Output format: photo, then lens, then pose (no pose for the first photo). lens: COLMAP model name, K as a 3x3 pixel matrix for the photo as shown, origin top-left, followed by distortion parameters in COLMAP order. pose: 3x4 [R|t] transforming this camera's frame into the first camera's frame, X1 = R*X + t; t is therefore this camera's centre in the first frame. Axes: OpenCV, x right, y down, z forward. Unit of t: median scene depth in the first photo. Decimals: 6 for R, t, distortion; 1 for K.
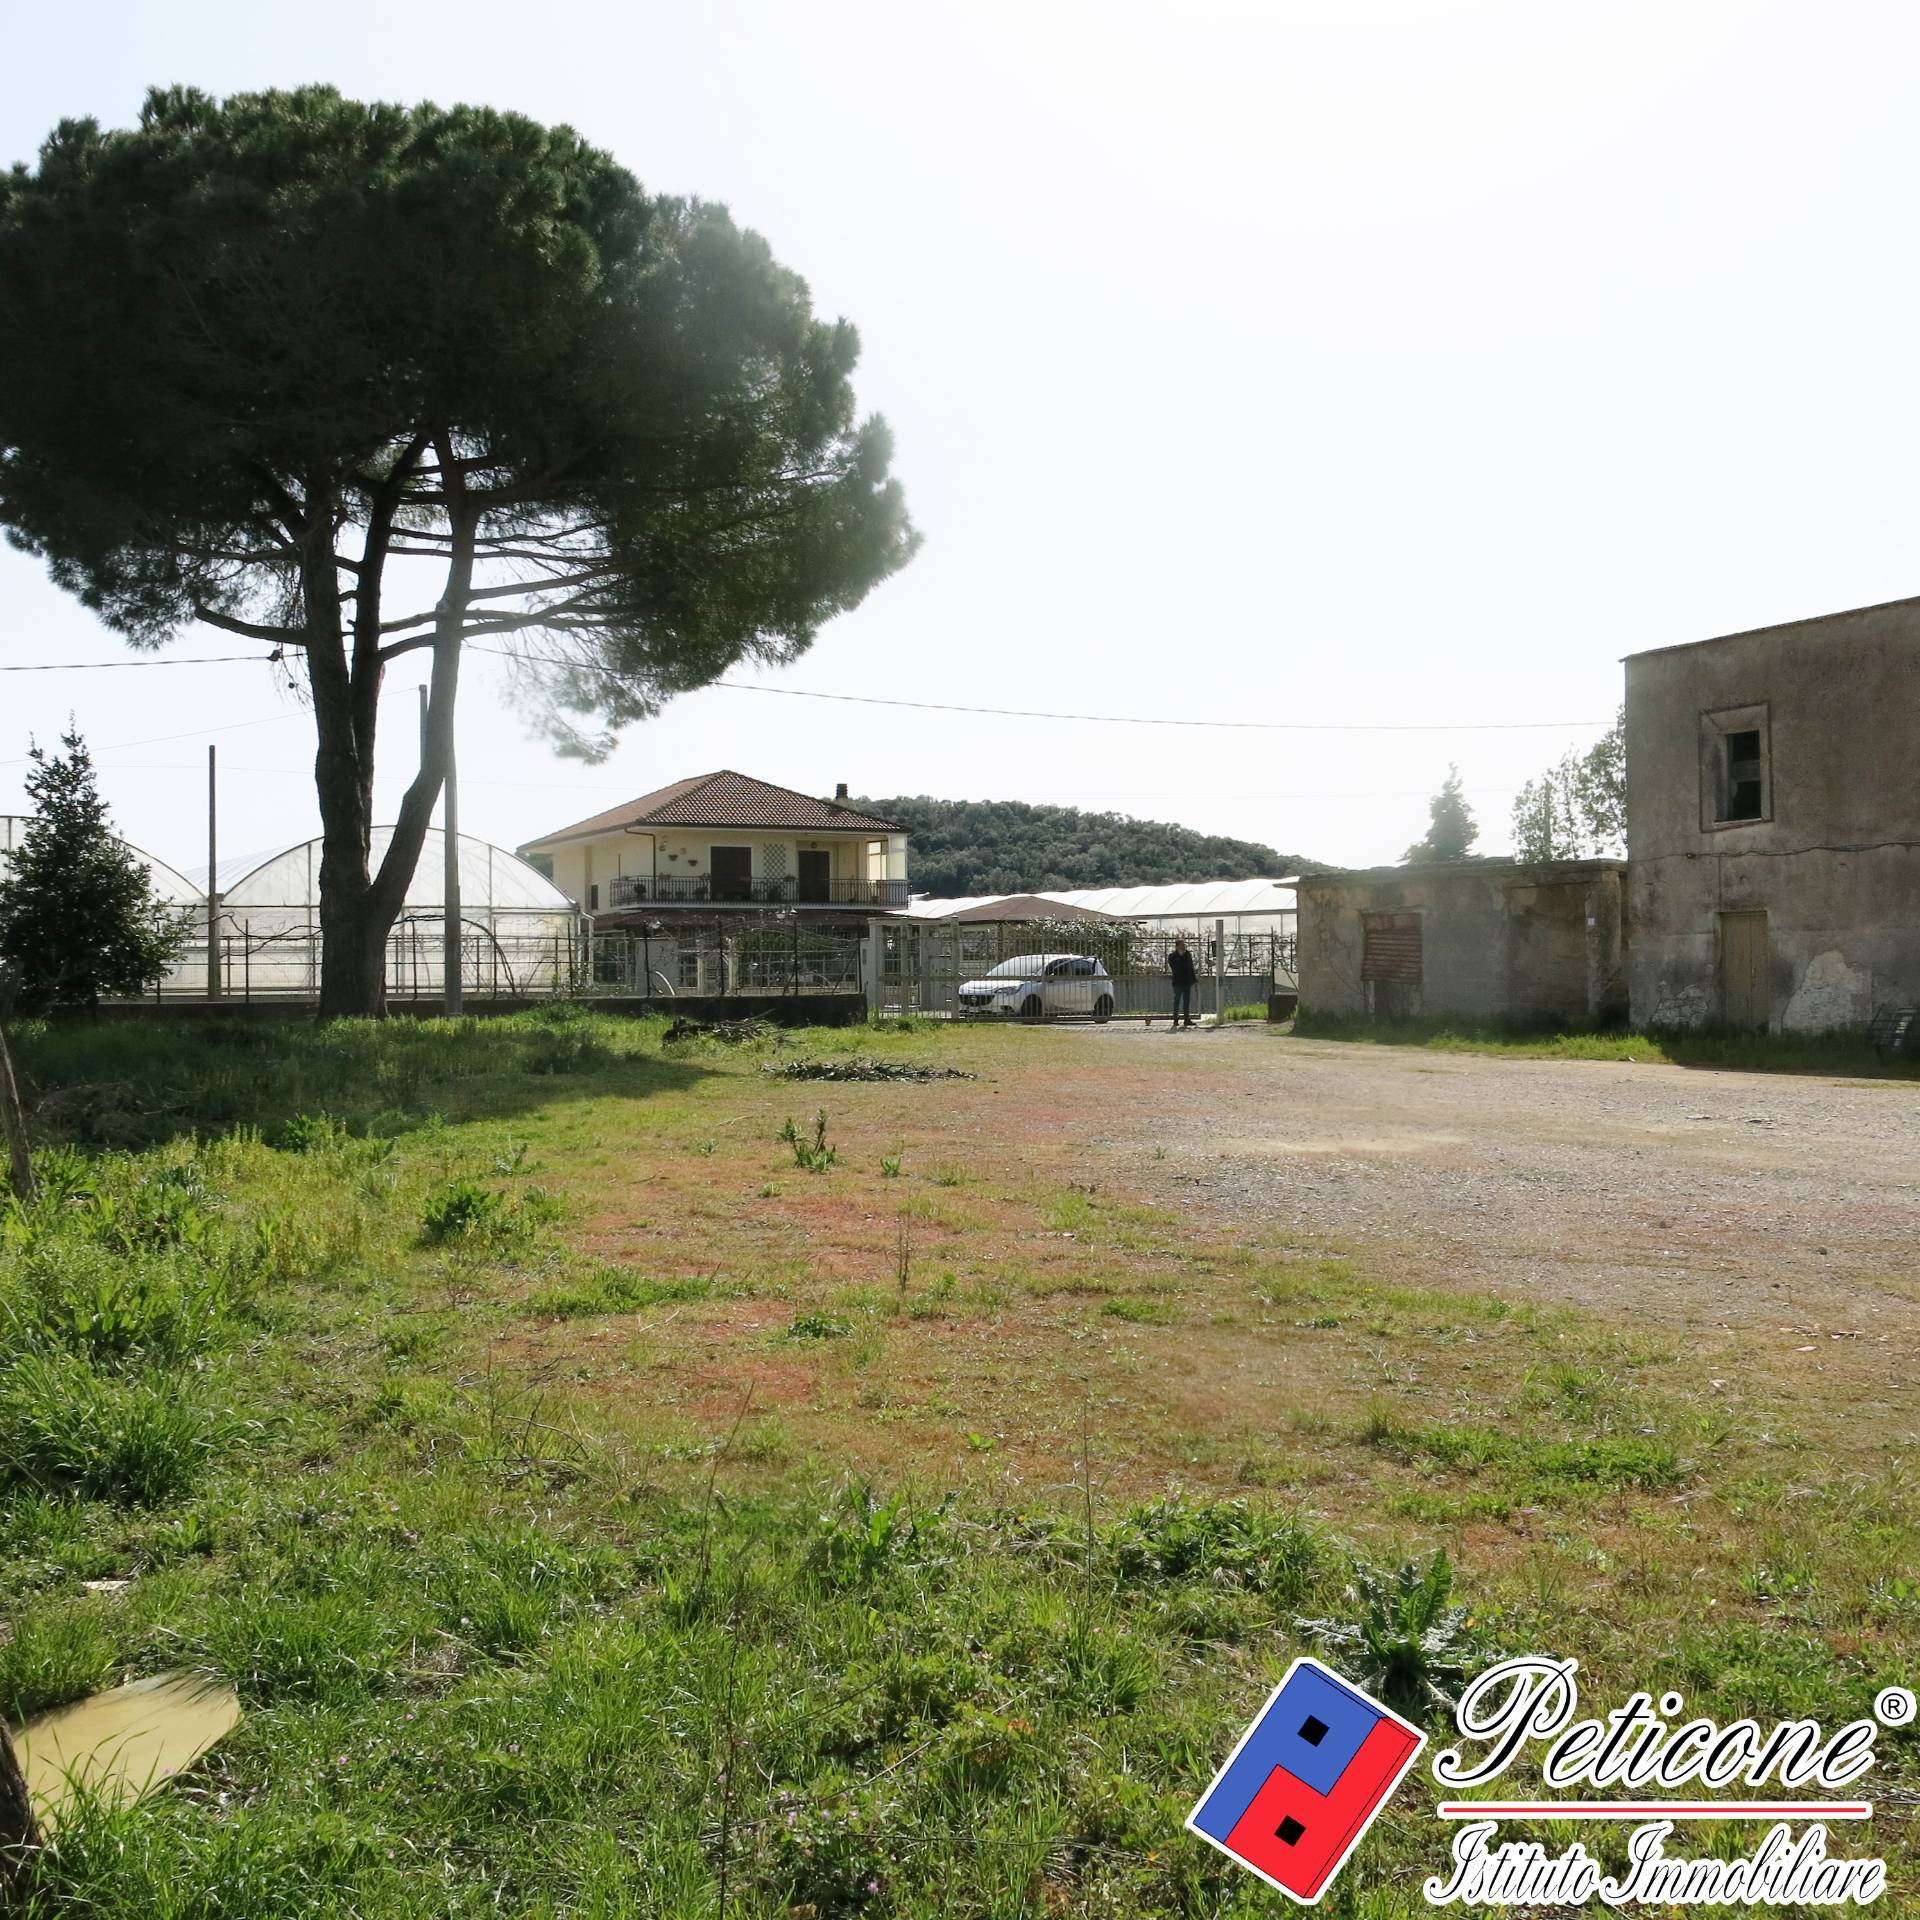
lens RADIAL K [[2143.1, 0, 960.0], [0, 2143.1, 960.0], [0, 0, 1]] dist [-0.036076, 0.053128]
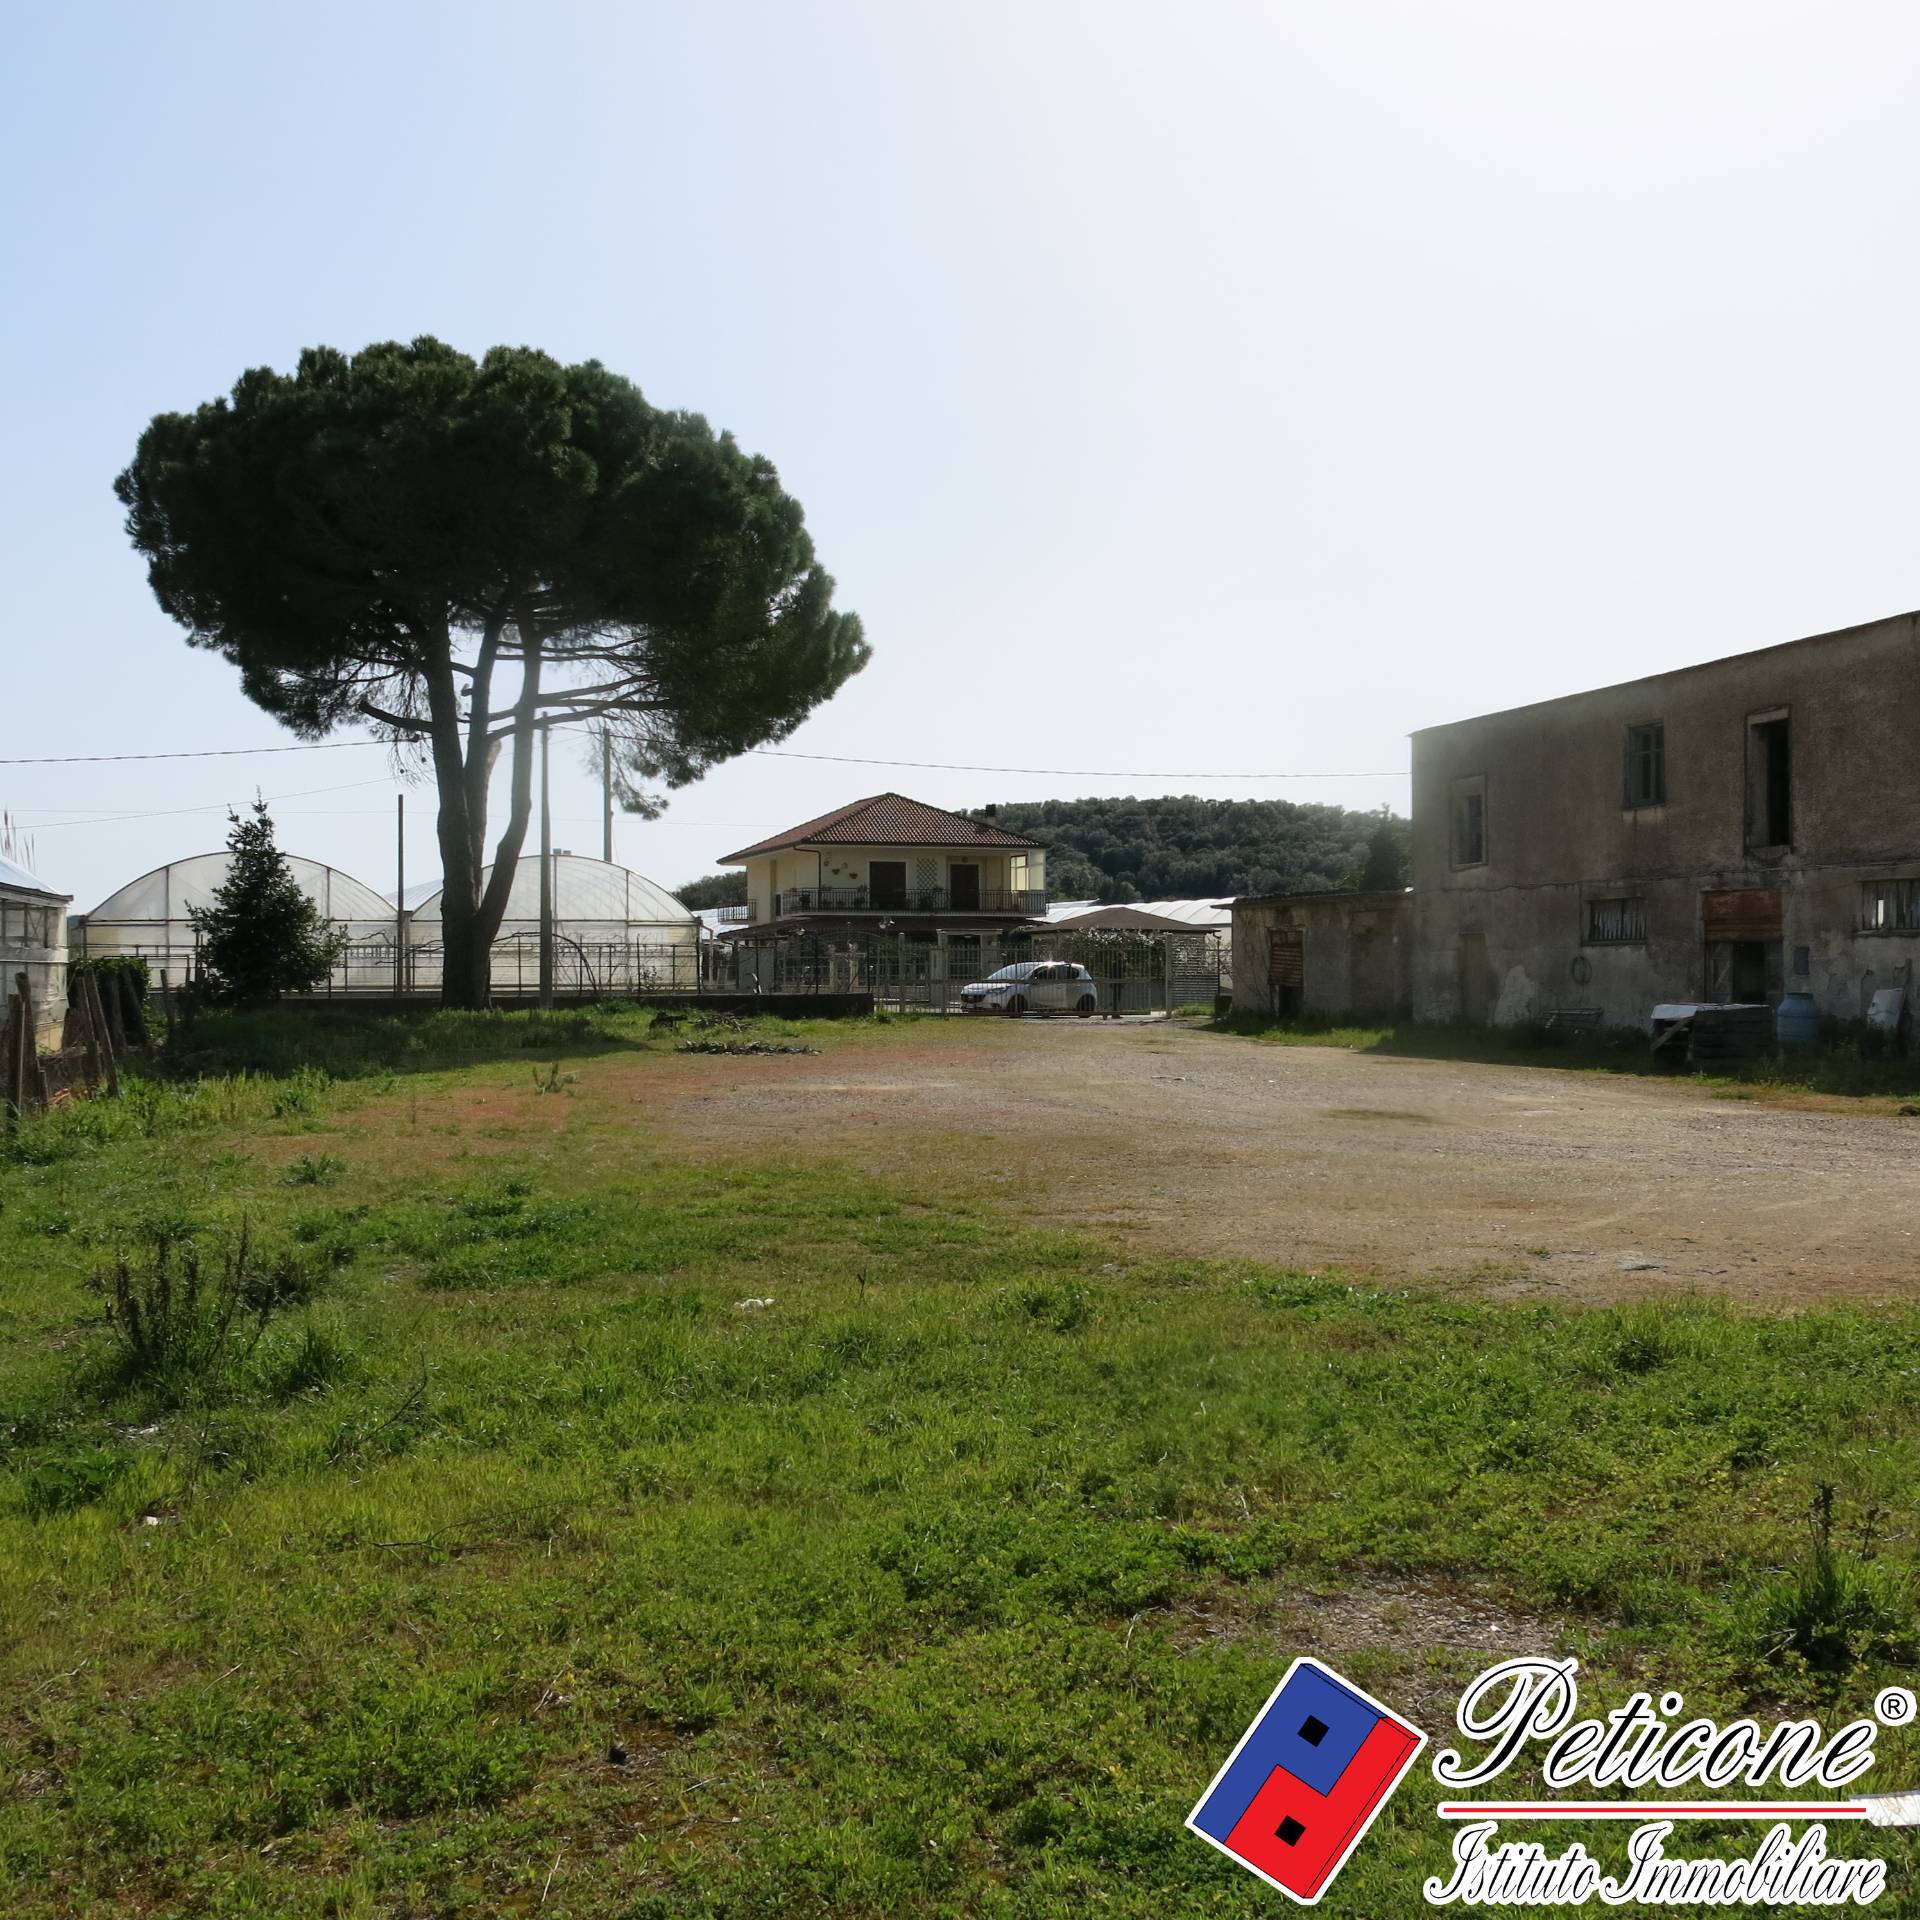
lens RADIAL K [[2143.1, 0, 960.0], [0, 2143.1, 960.0], [0, 0, 1]] dist [-0.036076, 0.053128]
pose [[0.990590, 0.002555, -0.136841, 0.190054], [-0.002276, 0.999995, 0.002192, -0.007192], [0.136846, -0.001859, 0.990591, -0.263888]]
